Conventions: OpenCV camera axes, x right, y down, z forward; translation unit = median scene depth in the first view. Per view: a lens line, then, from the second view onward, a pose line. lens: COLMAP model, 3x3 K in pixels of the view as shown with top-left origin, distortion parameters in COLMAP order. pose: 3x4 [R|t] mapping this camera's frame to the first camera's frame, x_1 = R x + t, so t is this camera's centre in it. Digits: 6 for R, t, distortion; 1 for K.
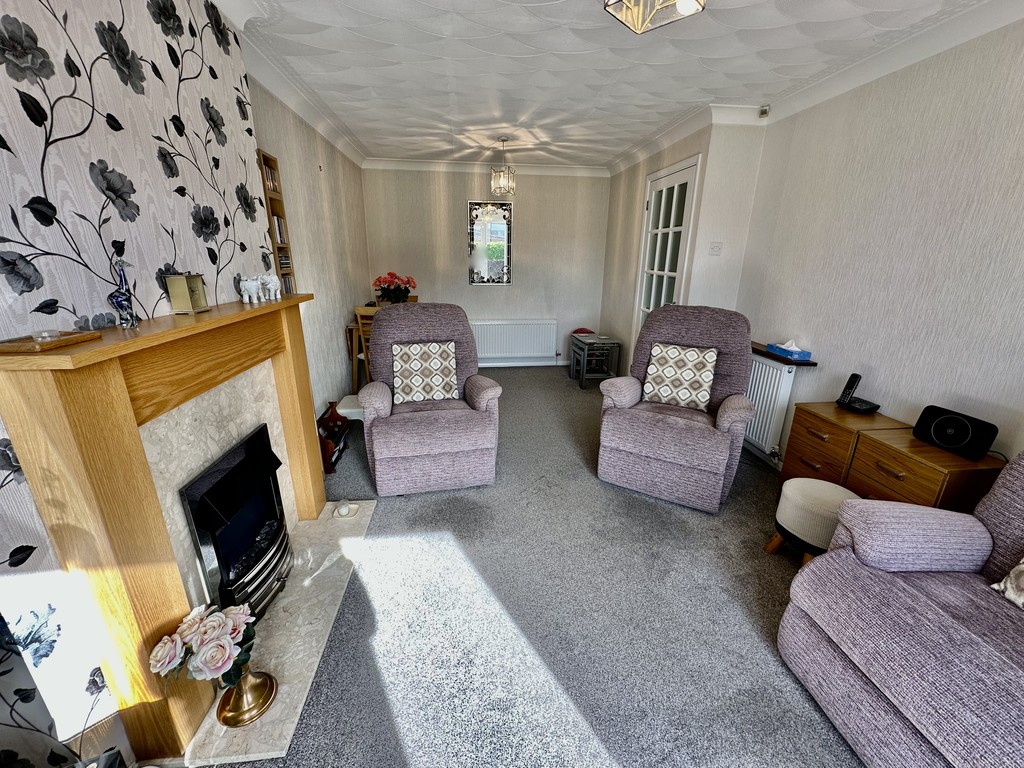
lens RADIAL K [[408.9, 0, 510.5], [0, 408.9, 381.6], [0, 0, 1]] dist [-0.001664, 0.000529]
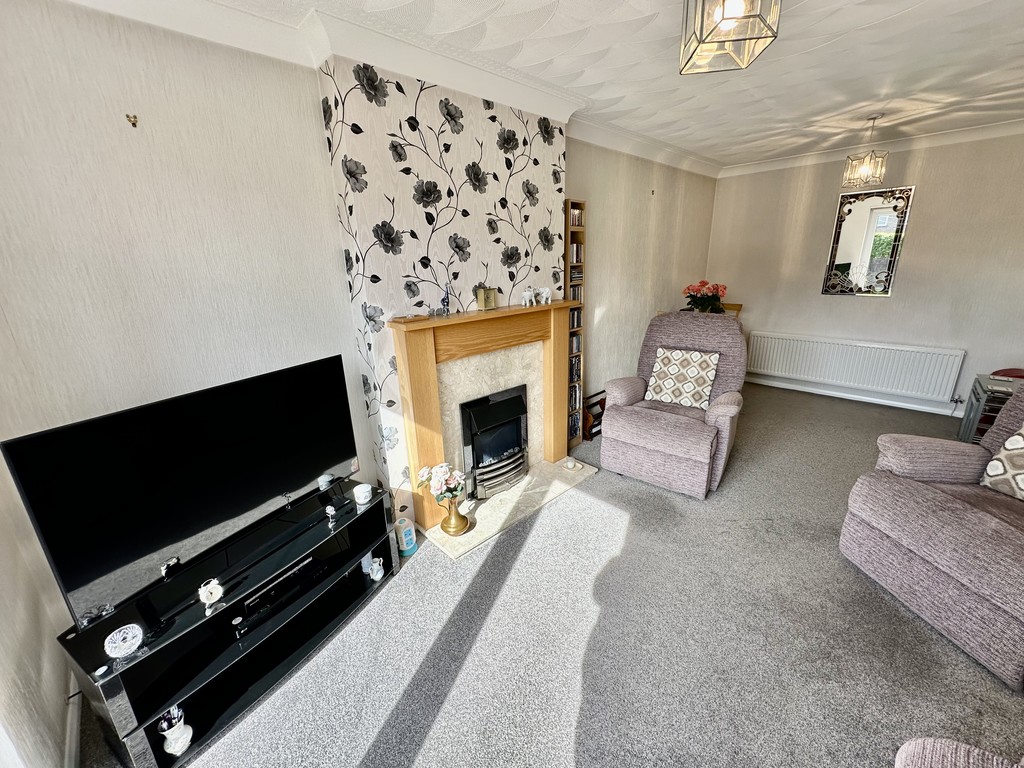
lens RADIAL K [[408.9, 0, 510.5], [0, 408.9, 381.6], [0, 0, 1]] dist [-0.001664, 0.000529]
pose [[0.609206, 0.200201, -0.767325, 0.371613], [-0.200275, 0.975084, 0.095401, -0.028431], [0.767306, 0.095557, 0.634122, -0.008304]]
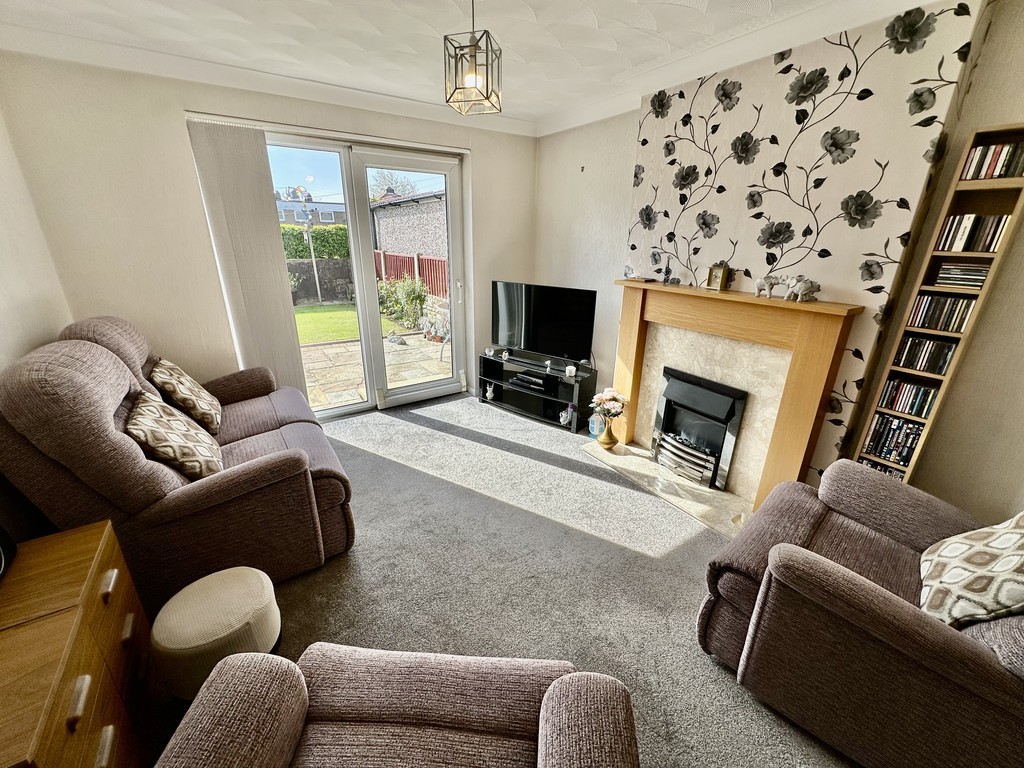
lens RADIAL K [[408.9, 0, 510.5], [0, 408.9, 381.6], [0, 0, 1]] dist [-0.001664, 0.000529]
pose [[-0.884246, 0.134690, -0.447177, 0.420067], [-0.160917, 0.811007, 0.562472, -0.358610], [0.438423, 0.569322, -0.695456, 1.071791]]
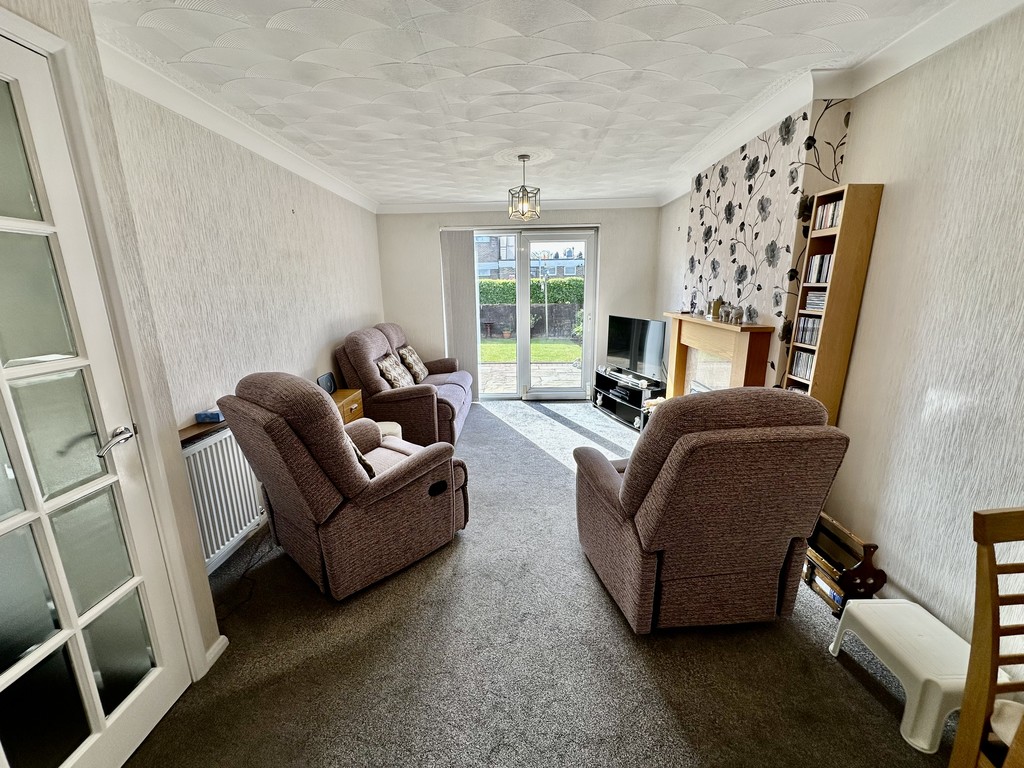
lens RADIAL K [[408.9, 0, 510.5], [0, 408.9, 381.6], [0, 0, 1]] dist [-0.001664, 0.000529]
pose [[-0.991495, -0.027657, 0.127176, 0.003309], [0.040856, 0.861621, 0.505905, -0.537922], [-0.123569, 0.506798, -0.853163, 1.666432]]
